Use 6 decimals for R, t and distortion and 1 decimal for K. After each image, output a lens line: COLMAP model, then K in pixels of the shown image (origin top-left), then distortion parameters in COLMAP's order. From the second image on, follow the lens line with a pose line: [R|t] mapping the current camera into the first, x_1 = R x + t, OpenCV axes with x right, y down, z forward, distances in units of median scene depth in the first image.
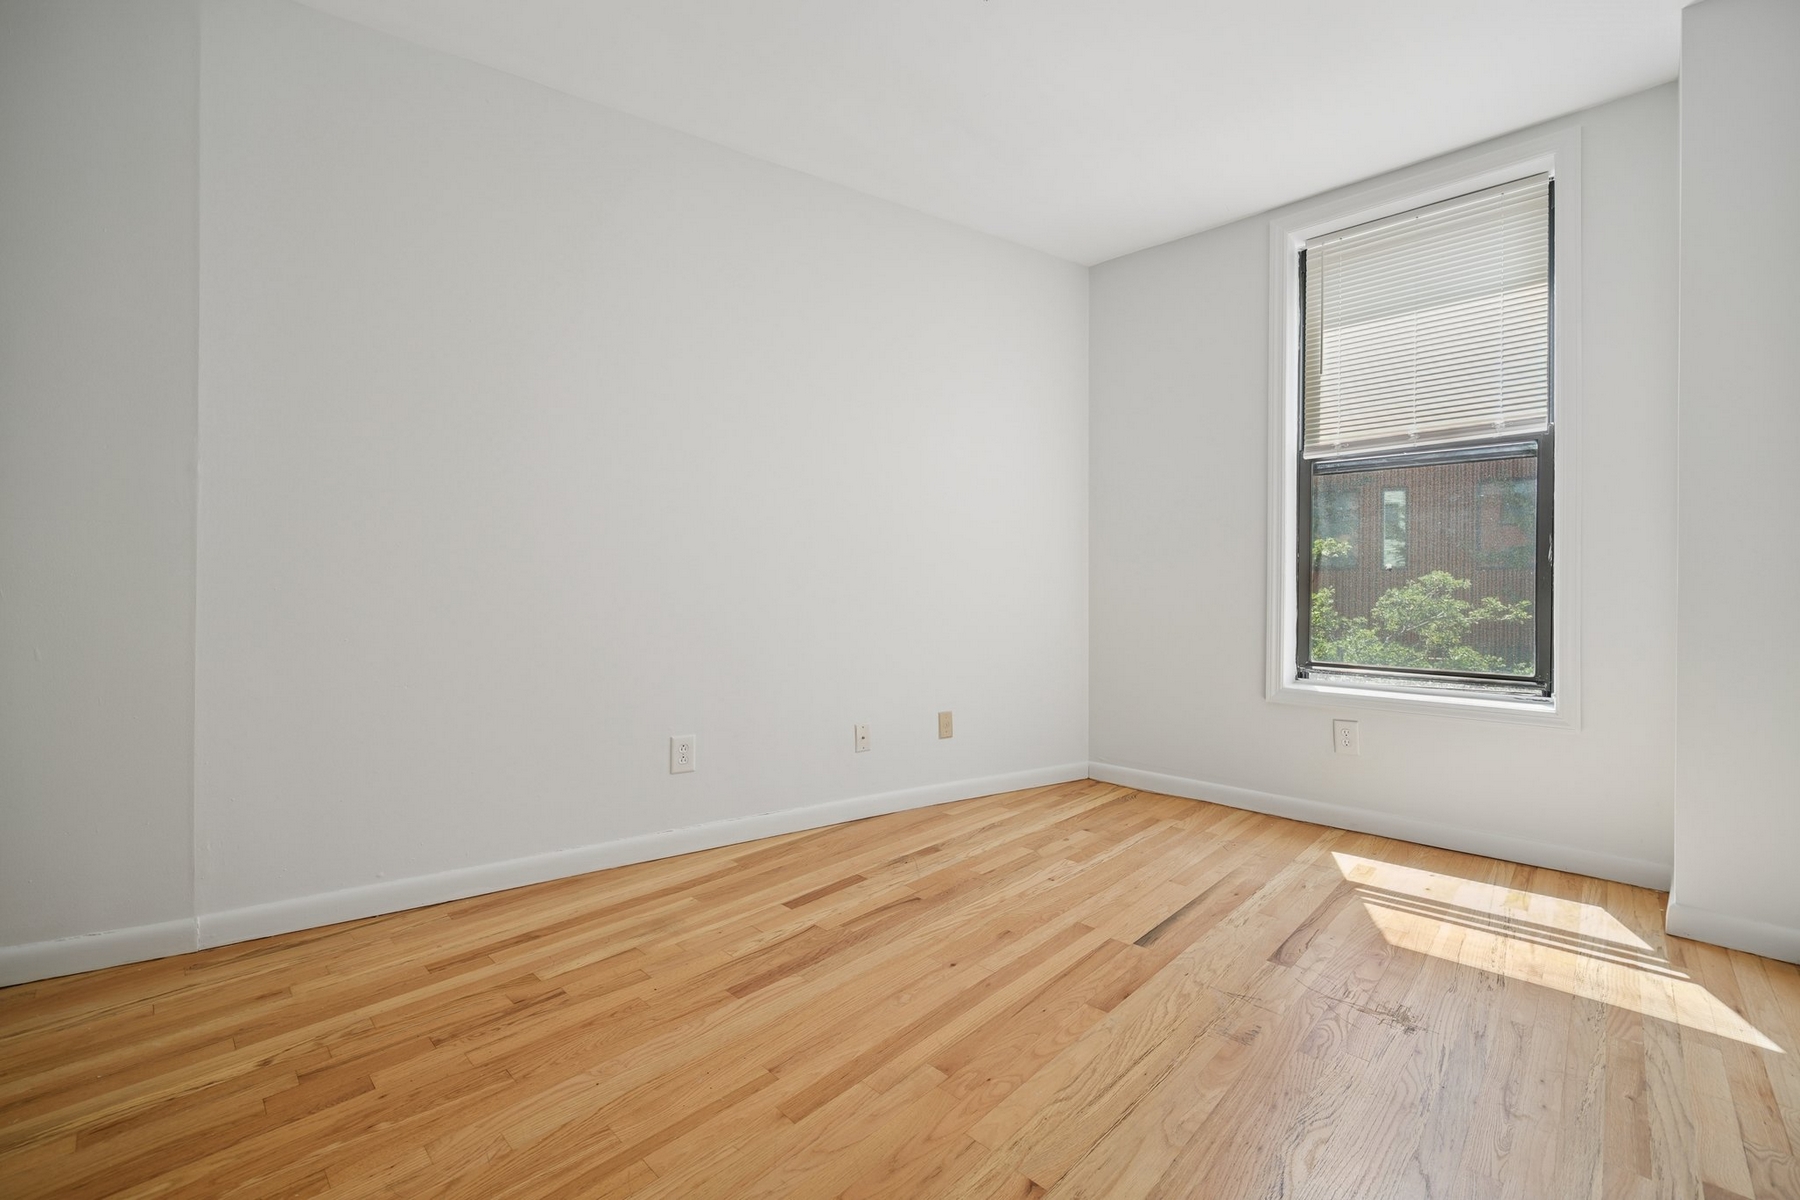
lens RADIAL K [[754.0, 0, 907.9], [0, 754.0, 587.3], [0, 0, 1]] dist [0.018156, -0.012725]
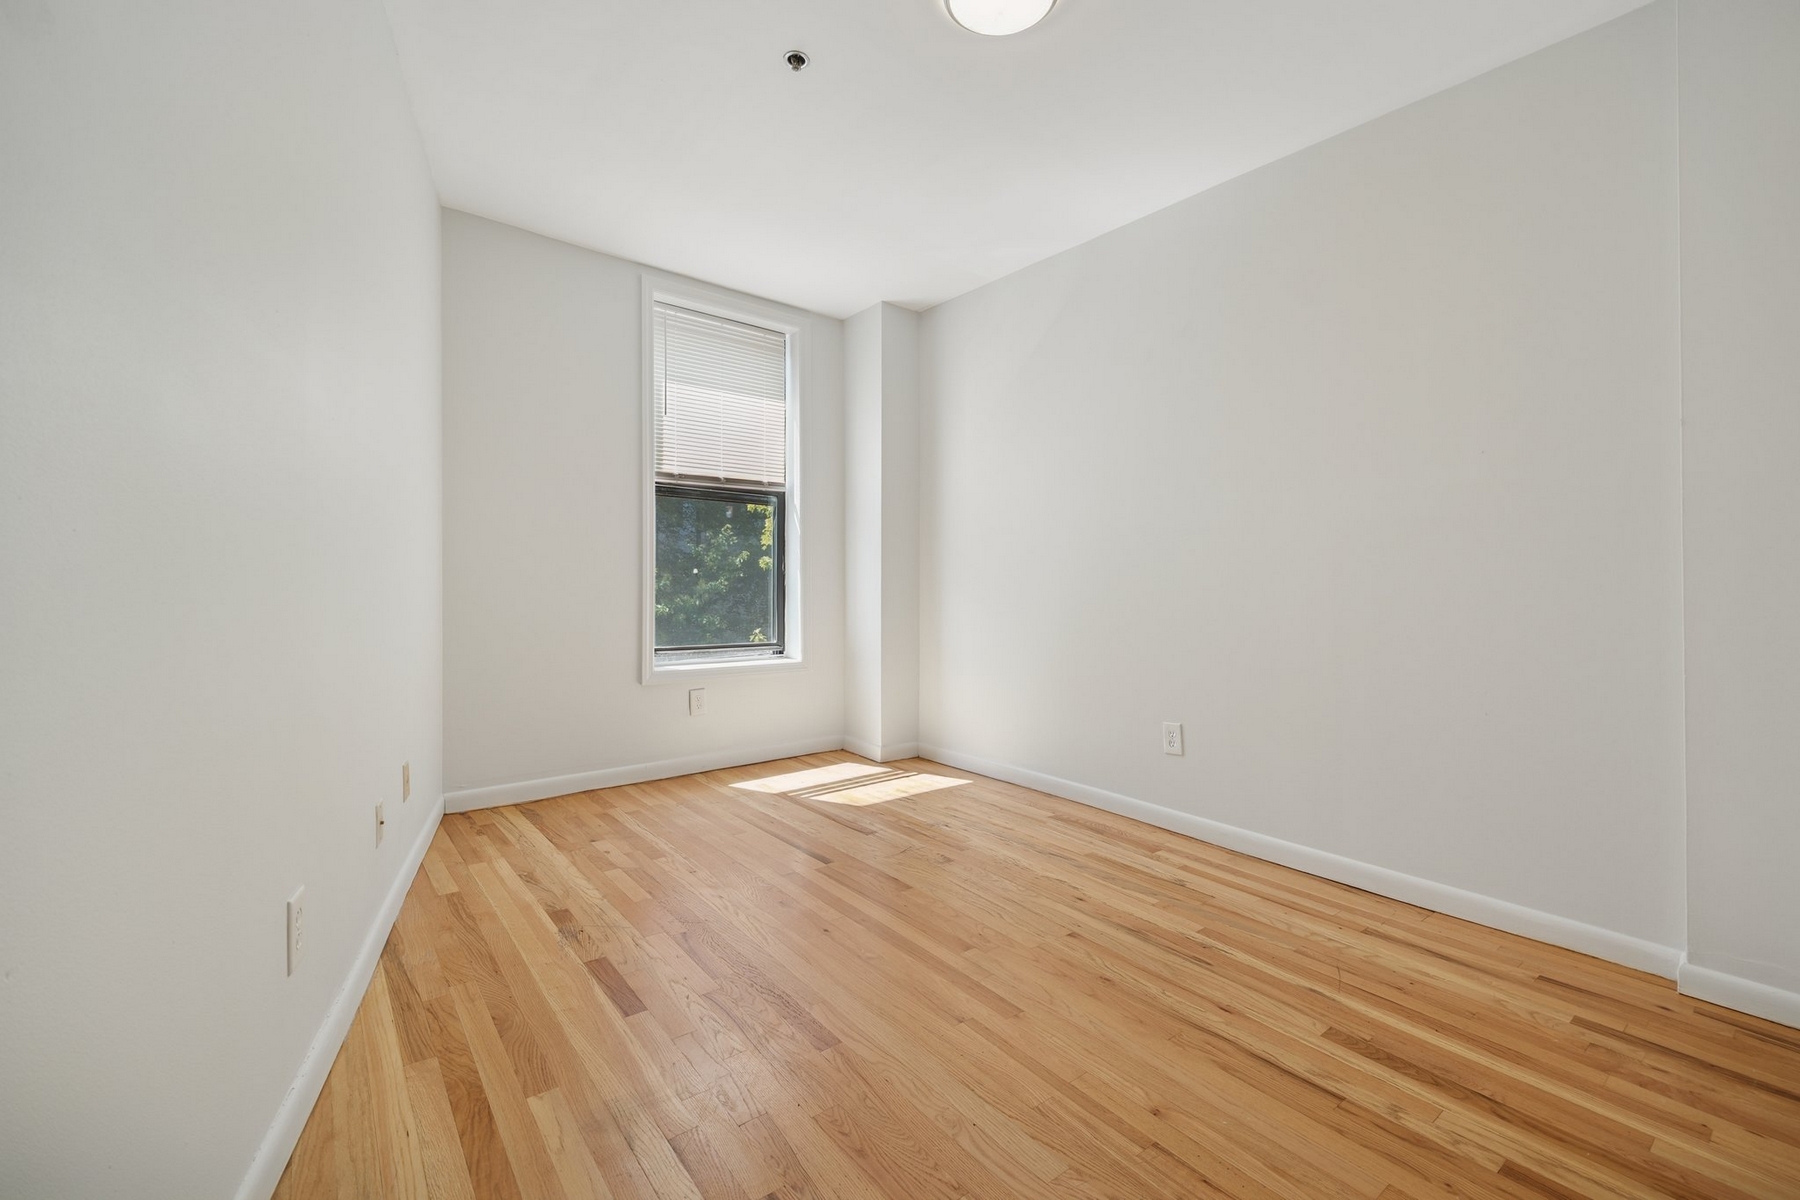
lens RADIAL K [[754.0, 0, 907.9], [0, 754.0, 587.3], [0, 0, 1]] dist [0.018156, -0.012725]
pose [[0.129908, -0.010800, 0.991467, -0.748442], [-0.005918, 0.999914, 0.011667, -0.021114], [-0.991508, -0.007383, 0.129833, 0.527234]]
